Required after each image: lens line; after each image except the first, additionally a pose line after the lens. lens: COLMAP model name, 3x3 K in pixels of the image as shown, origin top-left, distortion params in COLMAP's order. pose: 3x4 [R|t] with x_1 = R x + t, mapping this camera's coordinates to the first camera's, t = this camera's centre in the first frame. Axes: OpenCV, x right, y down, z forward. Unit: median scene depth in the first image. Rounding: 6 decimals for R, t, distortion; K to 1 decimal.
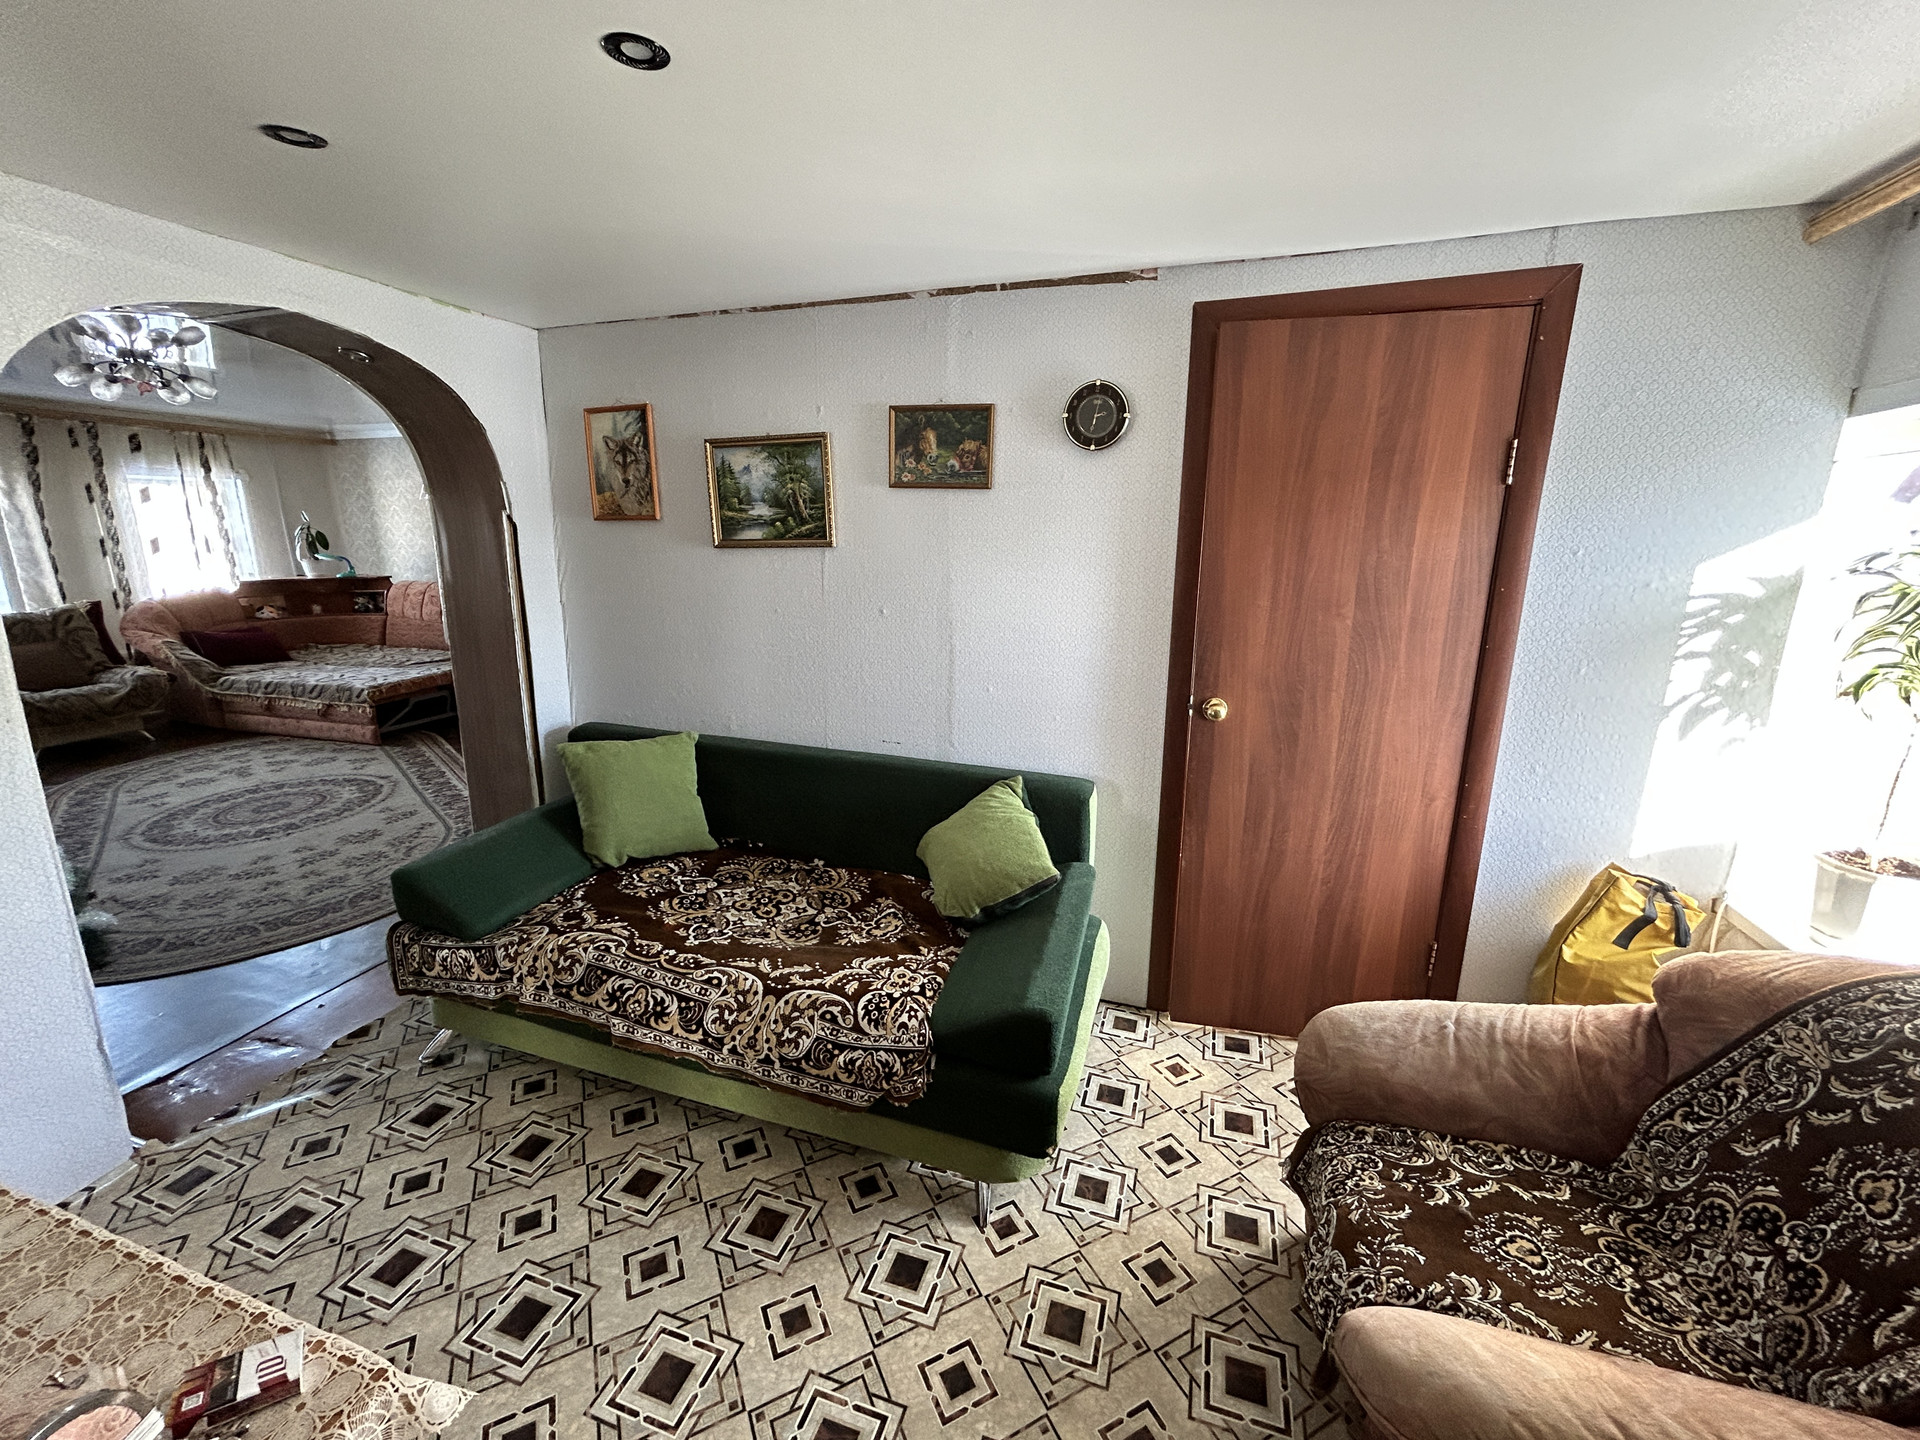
lens RADIAL K [[779.0, 0, 956.8], [0, 779.0, 715.6], [0, 0, 1]] dist [0.004493, -0.000683]
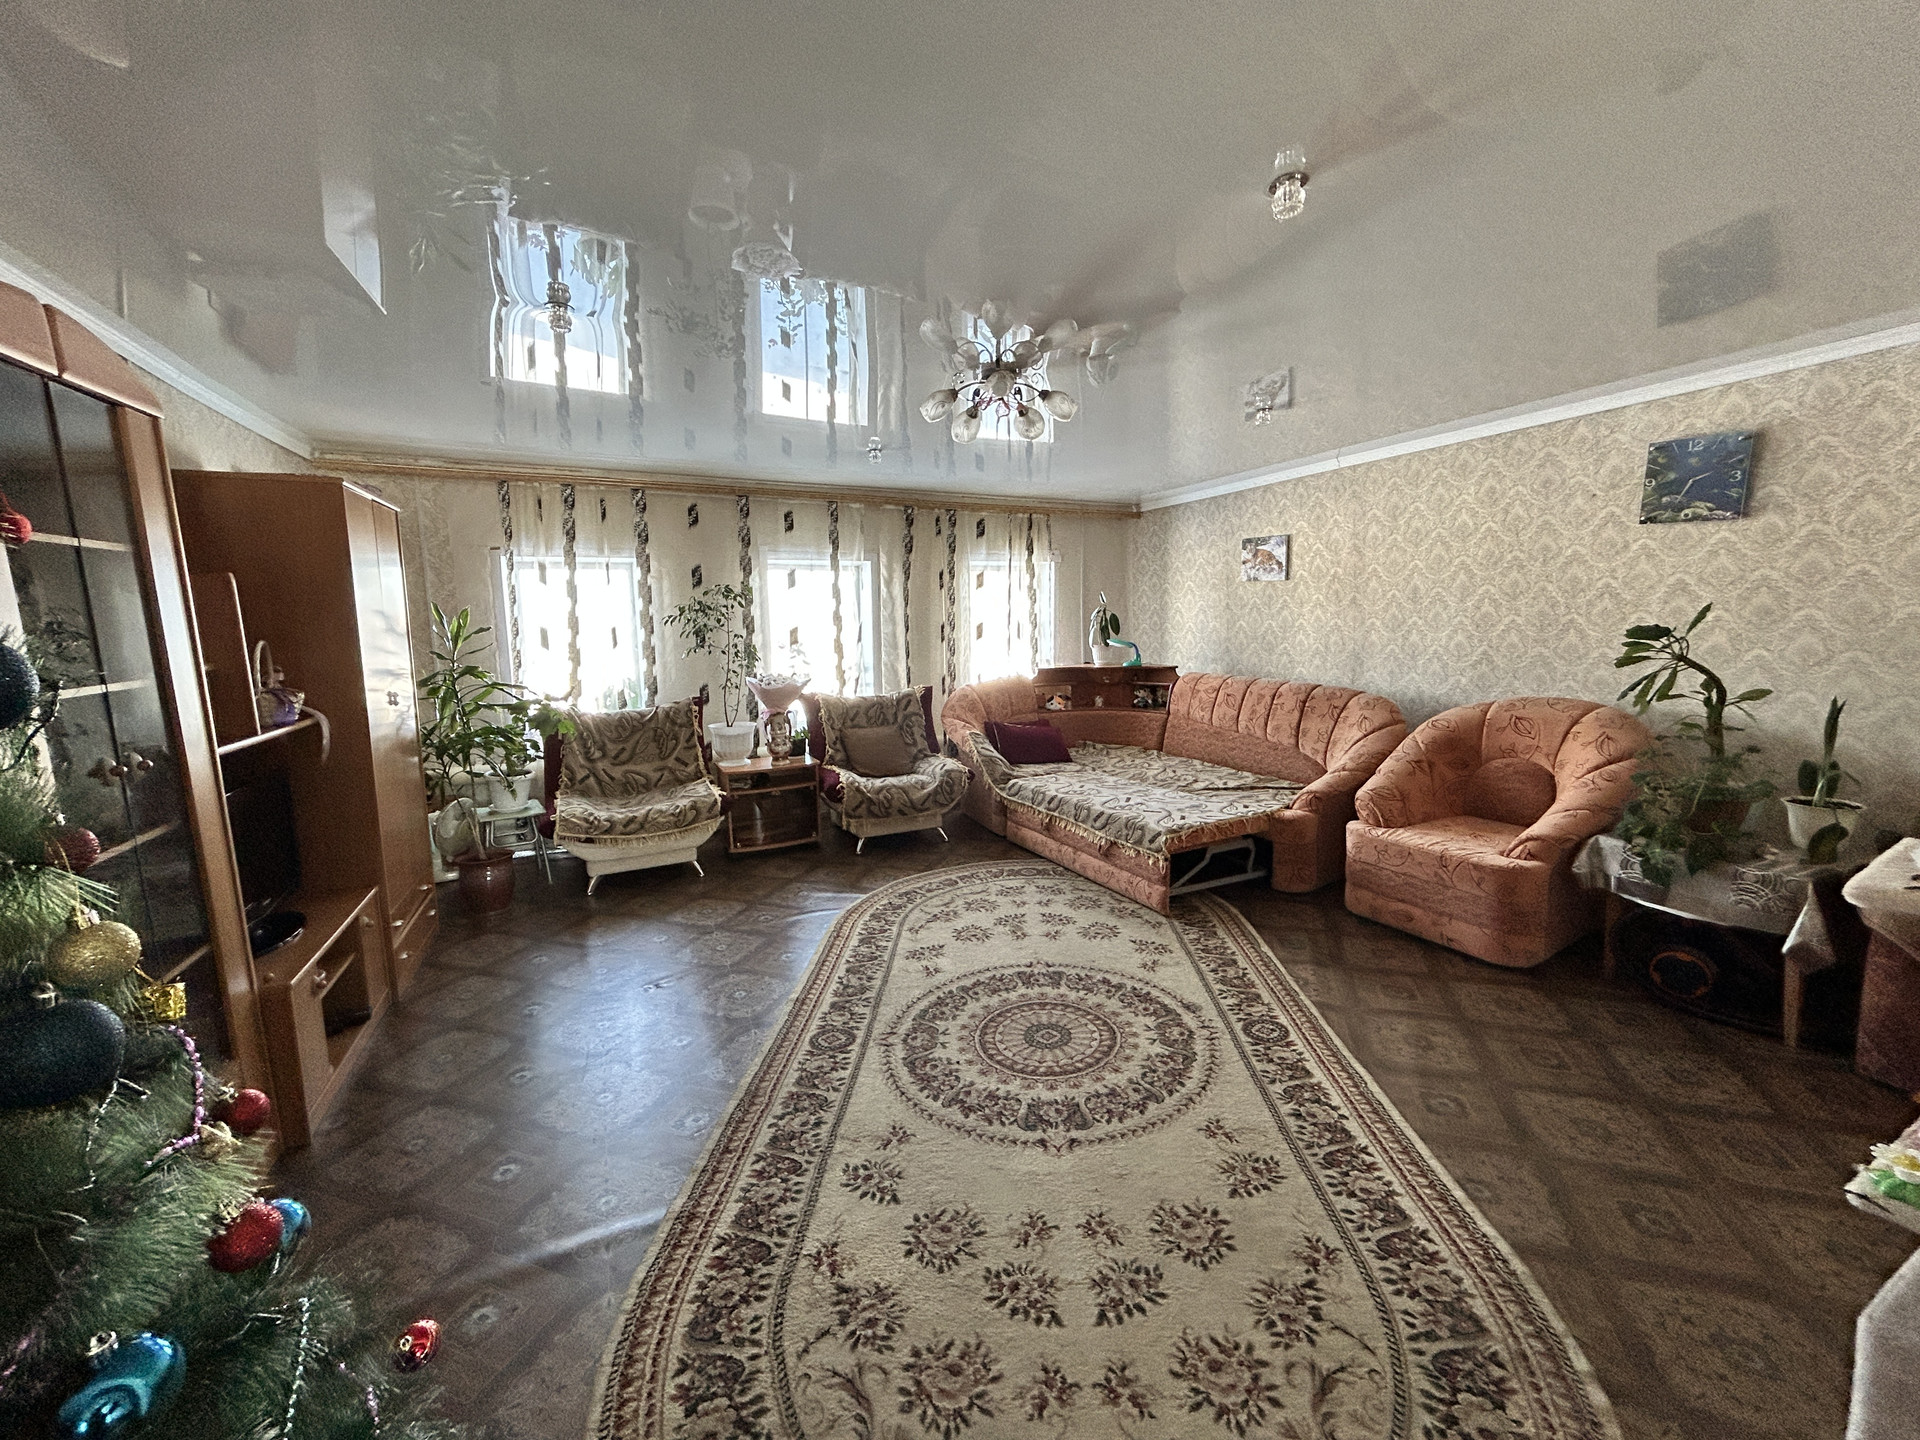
lens RADIAL K [[779.0, 0, 956.8], [0, 779.0, 715.6], [0, 0, 1]] dist [0.004493, -0.000683]
pose [[0.685757, 0.074467, -0.724012, -0.362667], [-0.149170, 0.988016, -0.039668, -0.076575], [0.712381, 0.135204, 0.688646, 0.353680]]
